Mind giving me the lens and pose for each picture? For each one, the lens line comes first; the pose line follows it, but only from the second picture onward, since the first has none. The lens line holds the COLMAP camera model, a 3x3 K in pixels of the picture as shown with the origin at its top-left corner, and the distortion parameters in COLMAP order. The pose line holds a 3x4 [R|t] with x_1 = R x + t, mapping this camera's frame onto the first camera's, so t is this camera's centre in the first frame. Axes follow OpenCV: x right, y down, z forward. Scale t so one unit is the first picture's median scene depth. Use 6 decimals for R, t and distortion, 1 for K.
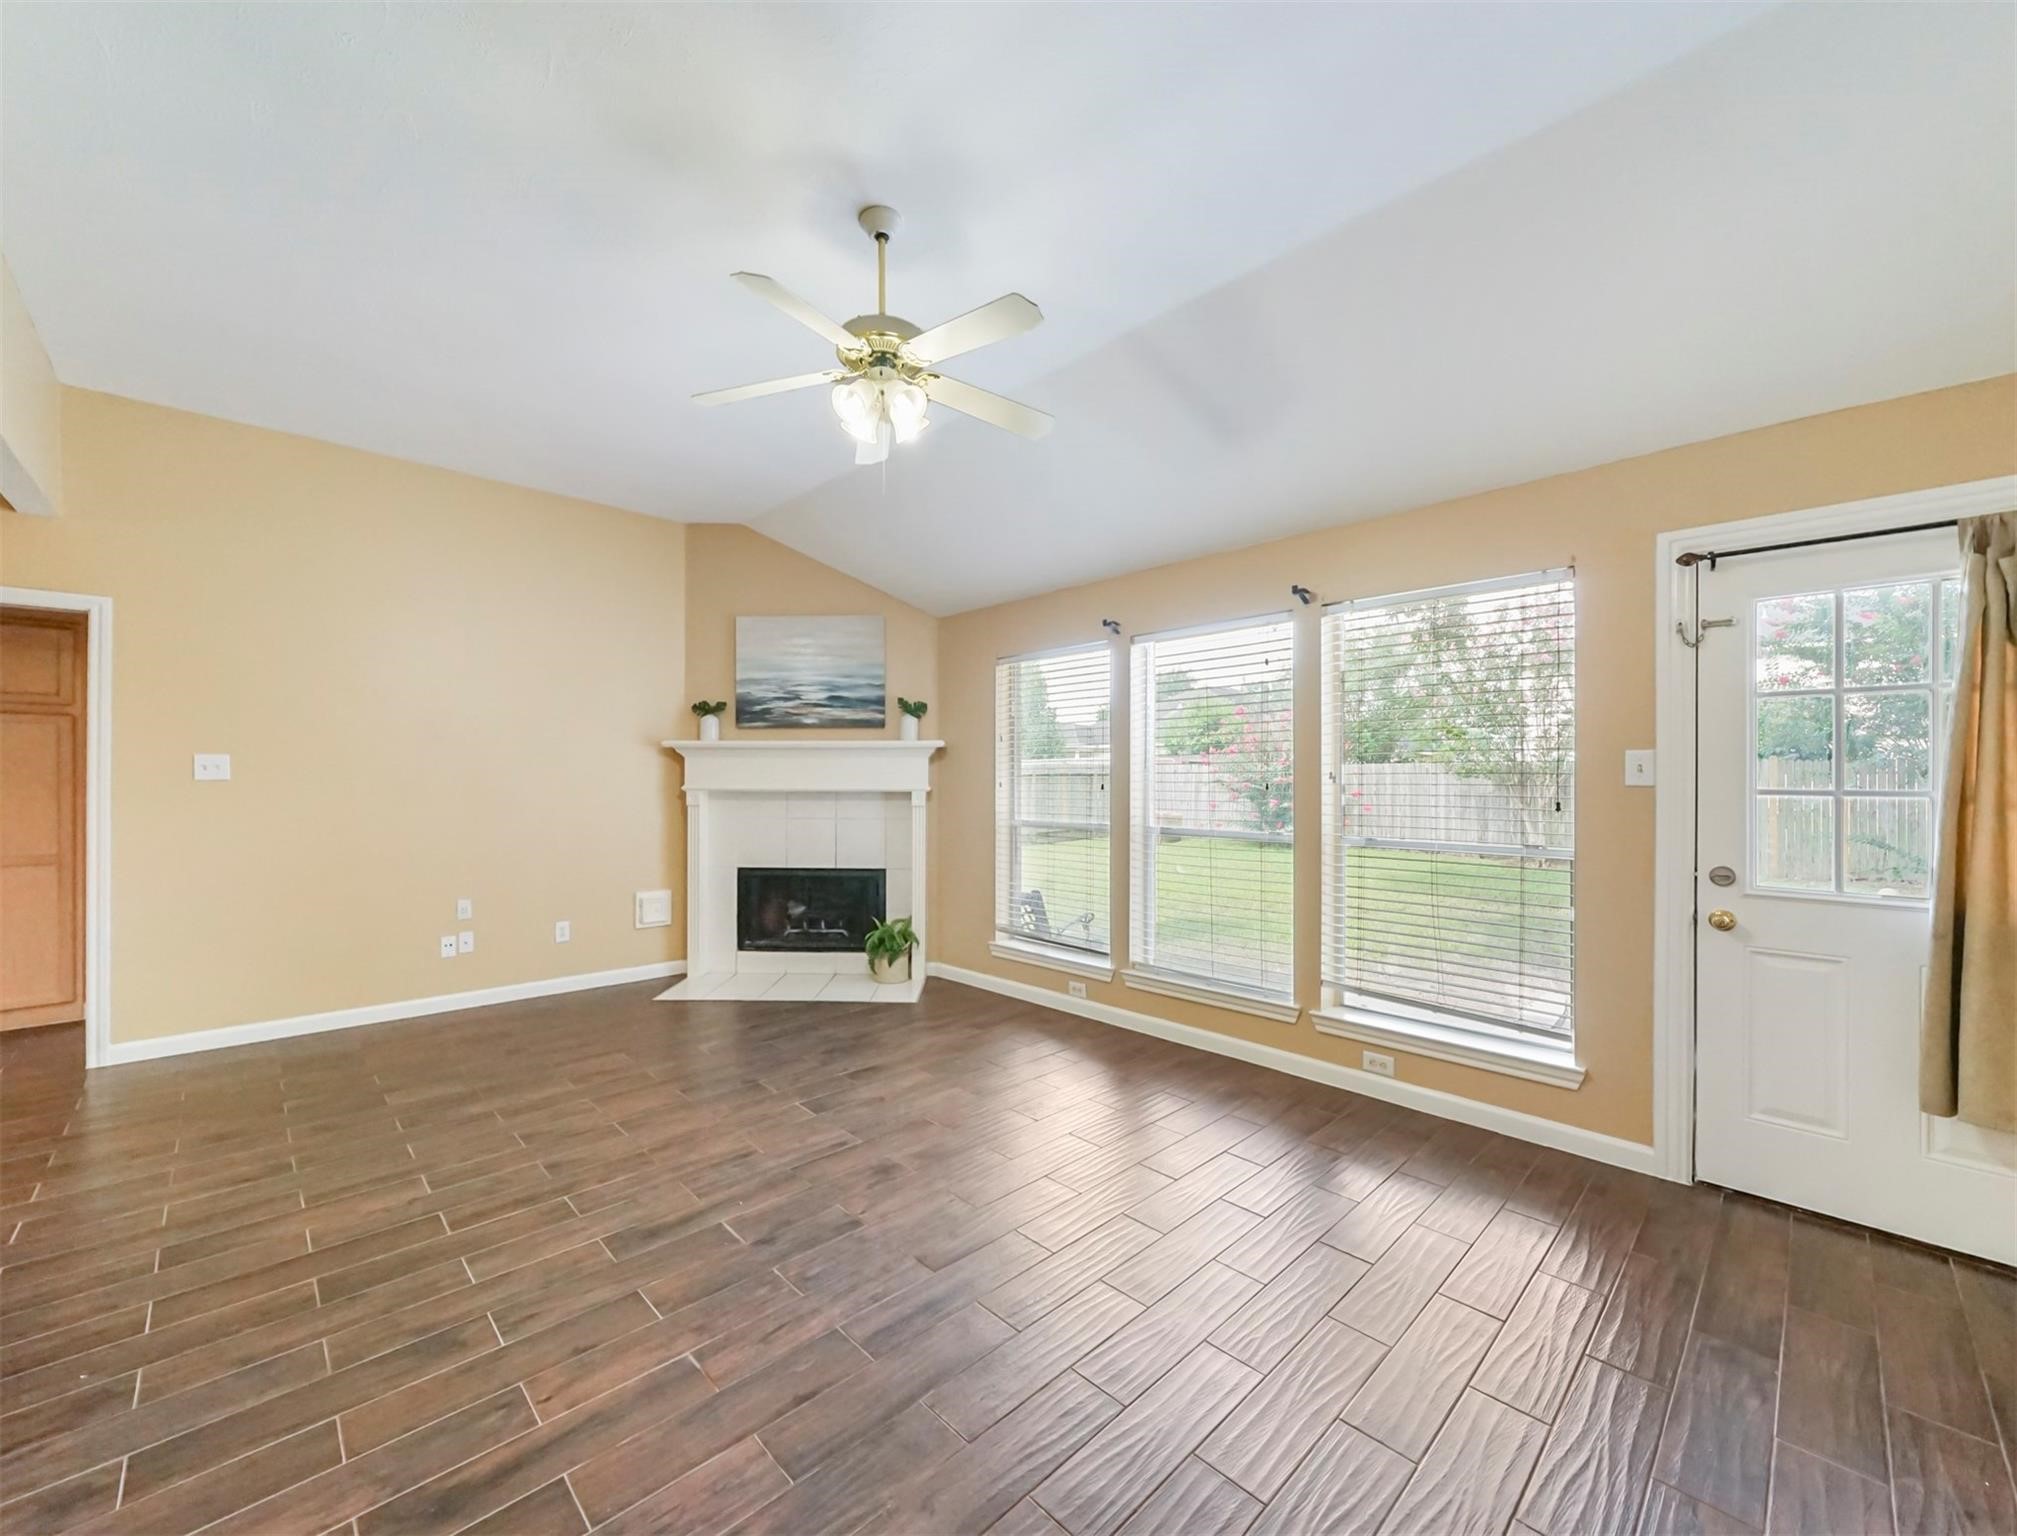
lens RADIAL K [[787.9, 0, 949.4], [0, 787.9, 779.2], [0, 0, 1]] dist [-0.001025, -0.000218]
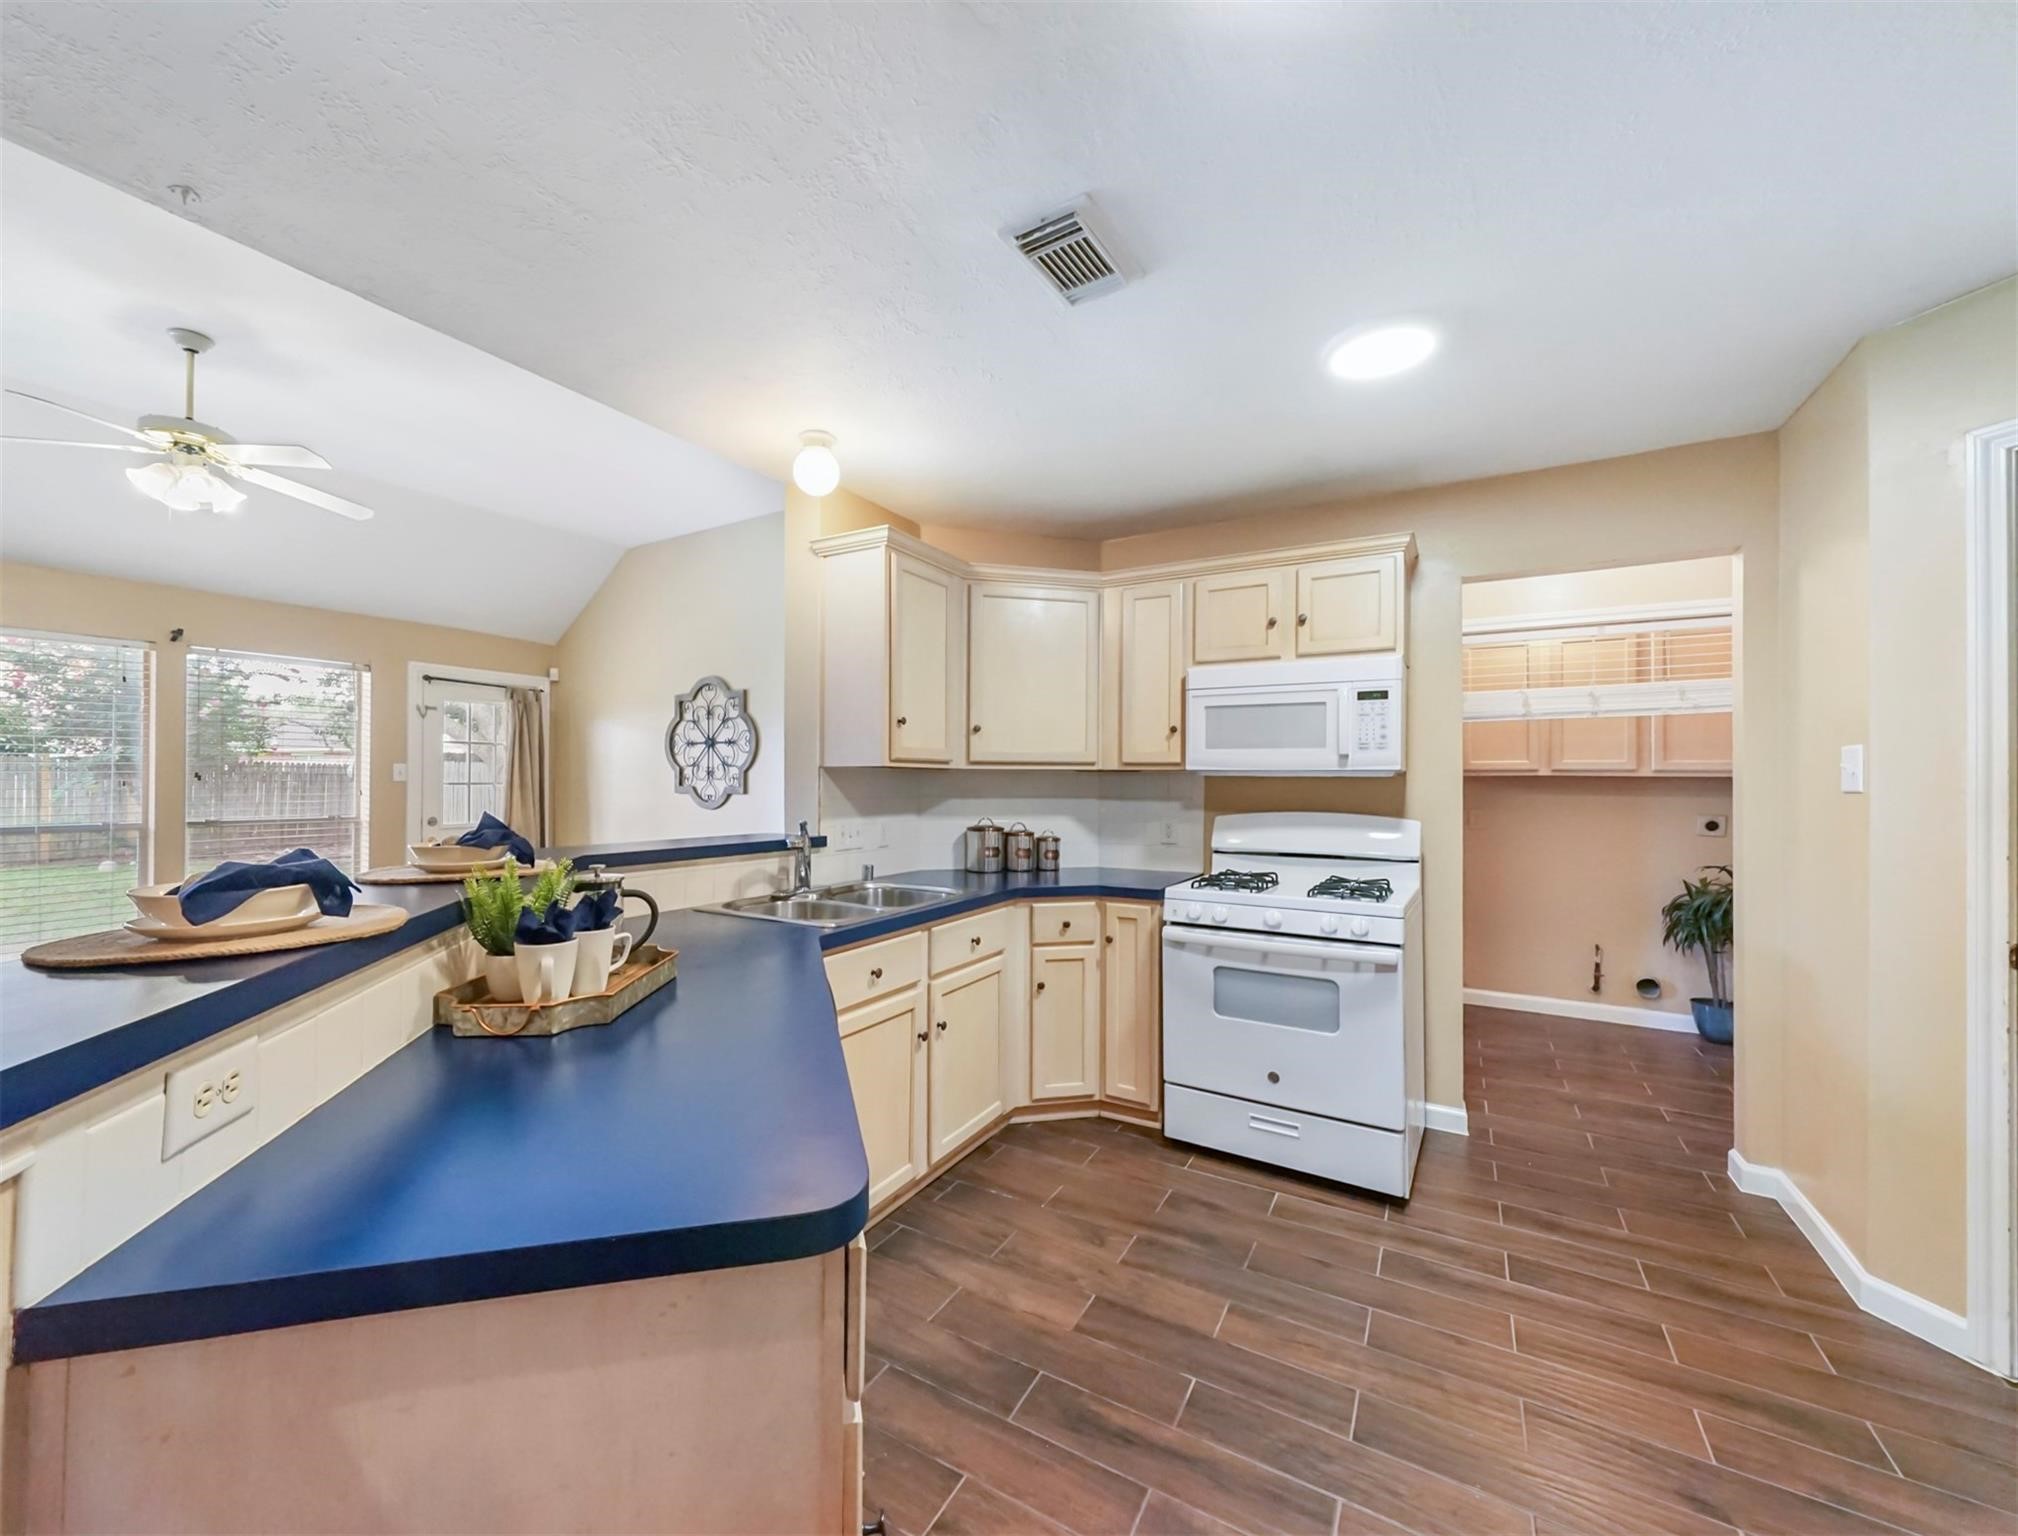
lens RADIAL K [[788.3, 0, 999.2], [0, 788.3, 779.9], [0, 0, 1]] dist [-0.001025, -0.000218]
pose [[-0.298074, -0.002940, 0.954538, -0.852647], [-0.003930, 0.999991, 0.001853, -0.002805], [-0.954535, -0.003199, -0.298083, 0.069614]]
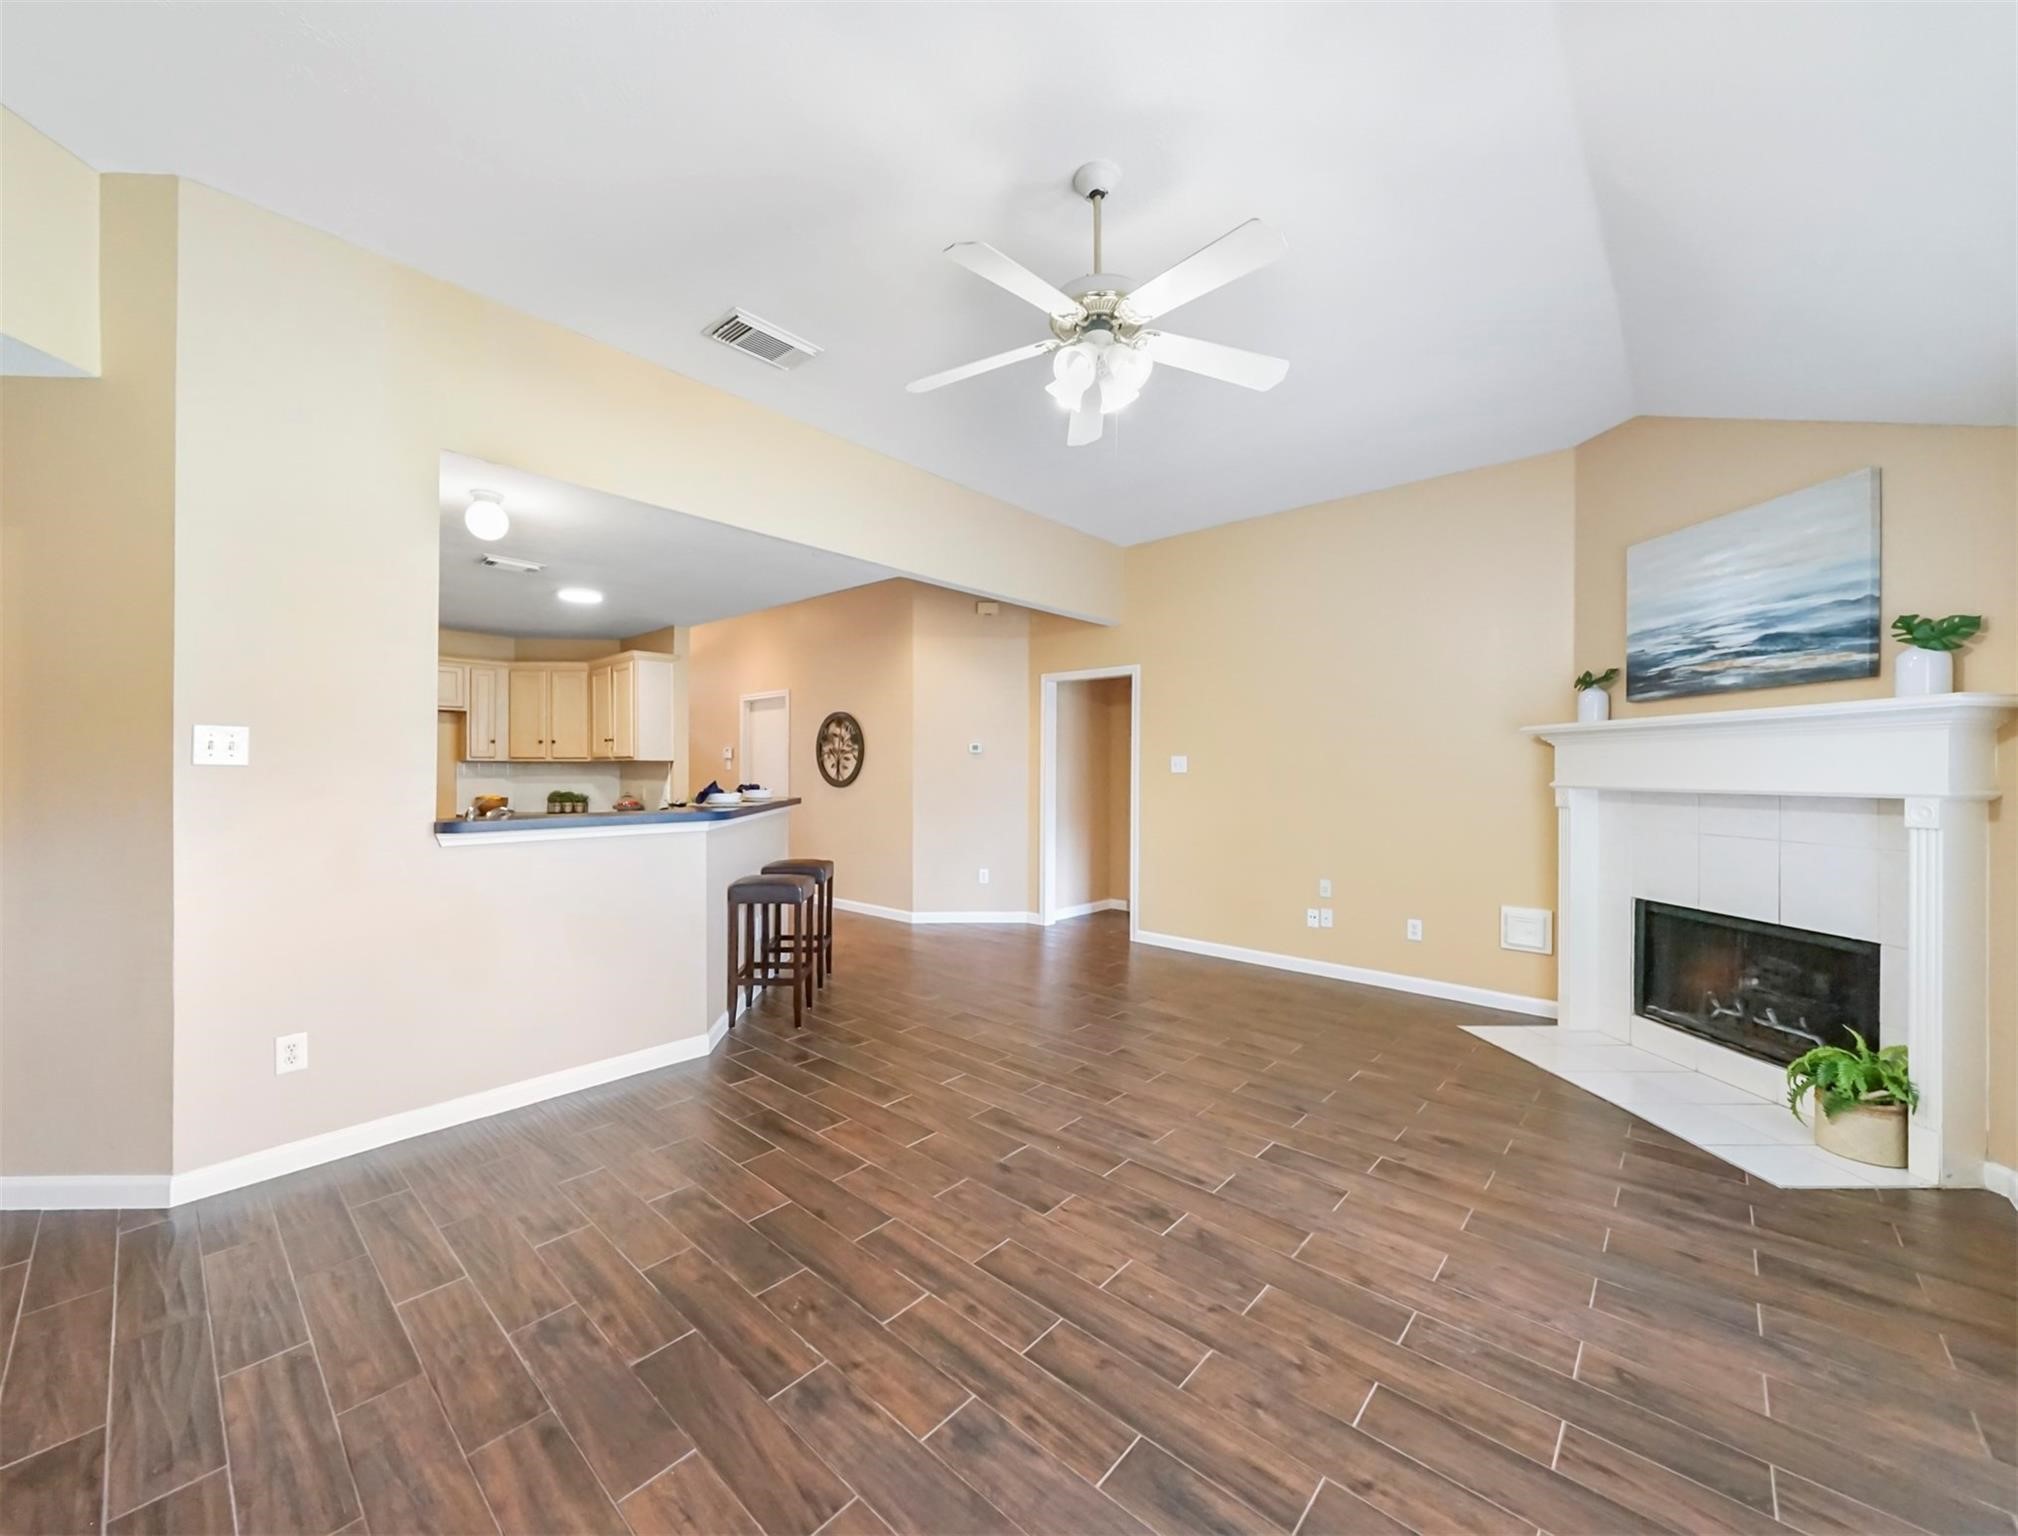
lens RADIAL K [[788.3, 0, 1012.9], [0, 788.3, 762.4], [0, 0, 1]] dist [-0.001025, -0.000218]
pose [[0.112277, -0.012591, -0.993597, 0.425656], [-0.006627, 0.999888, -0.013420, 0.003577], [0.993655, 0.008092, 0.112181, 0.404940]]
